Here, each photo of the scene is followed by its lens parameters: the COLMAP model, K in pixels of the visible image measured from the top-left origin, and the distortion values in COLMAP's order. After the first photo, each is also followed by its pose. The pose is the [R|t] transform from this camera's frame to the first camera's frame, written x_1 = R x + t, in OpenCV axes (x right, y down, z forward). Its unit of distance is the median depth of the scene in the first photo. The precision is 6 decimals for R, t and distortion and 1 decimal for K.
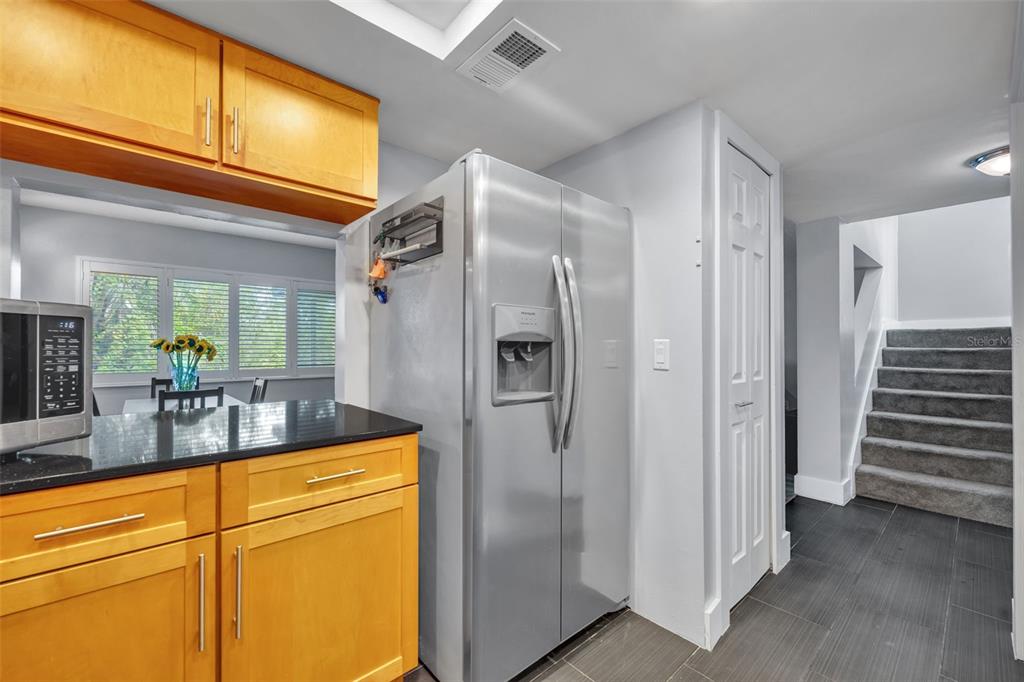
lens RADIAL K [[418.0, 0, 512.5], [0, 418.0, 346.2], [0, 0, 1]] dist [0.000189, -0.000139]
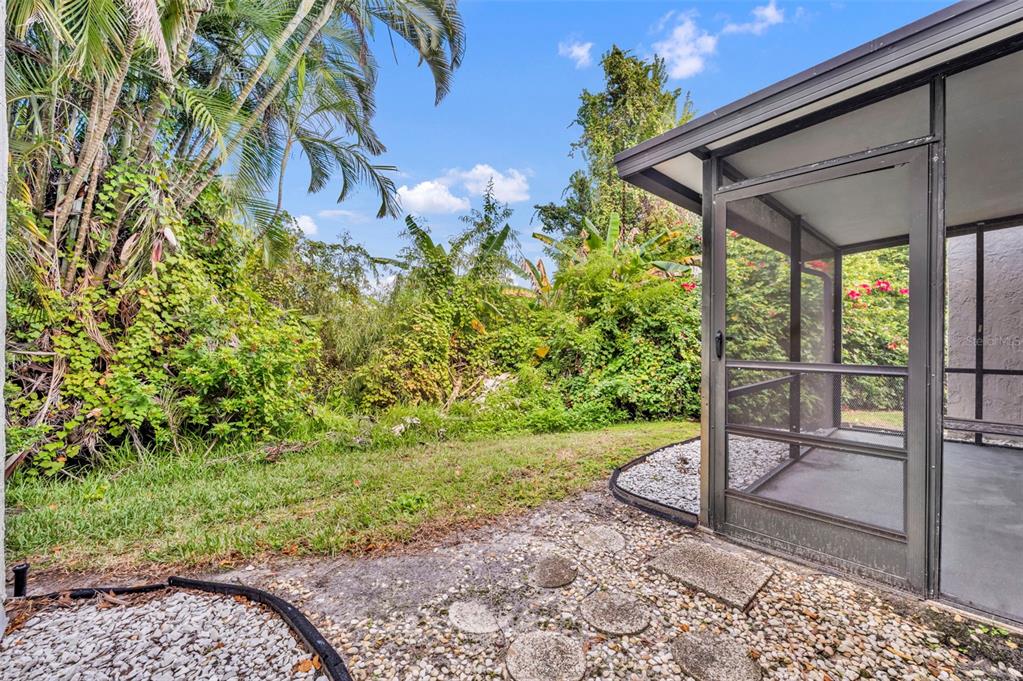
lens RADIAL K [[417.6, 0, 508.6], [0, 417.6, 342.5], [0, 0, 1]] dist [0.000189, -0.000139]
pose [[0.999945, -0.007544, -0.007336, -0.526817], [0.007733, 0.999629, 0.026111, 0.013054], [0.007136, -0.026166, 0.999632, 0.521293]]
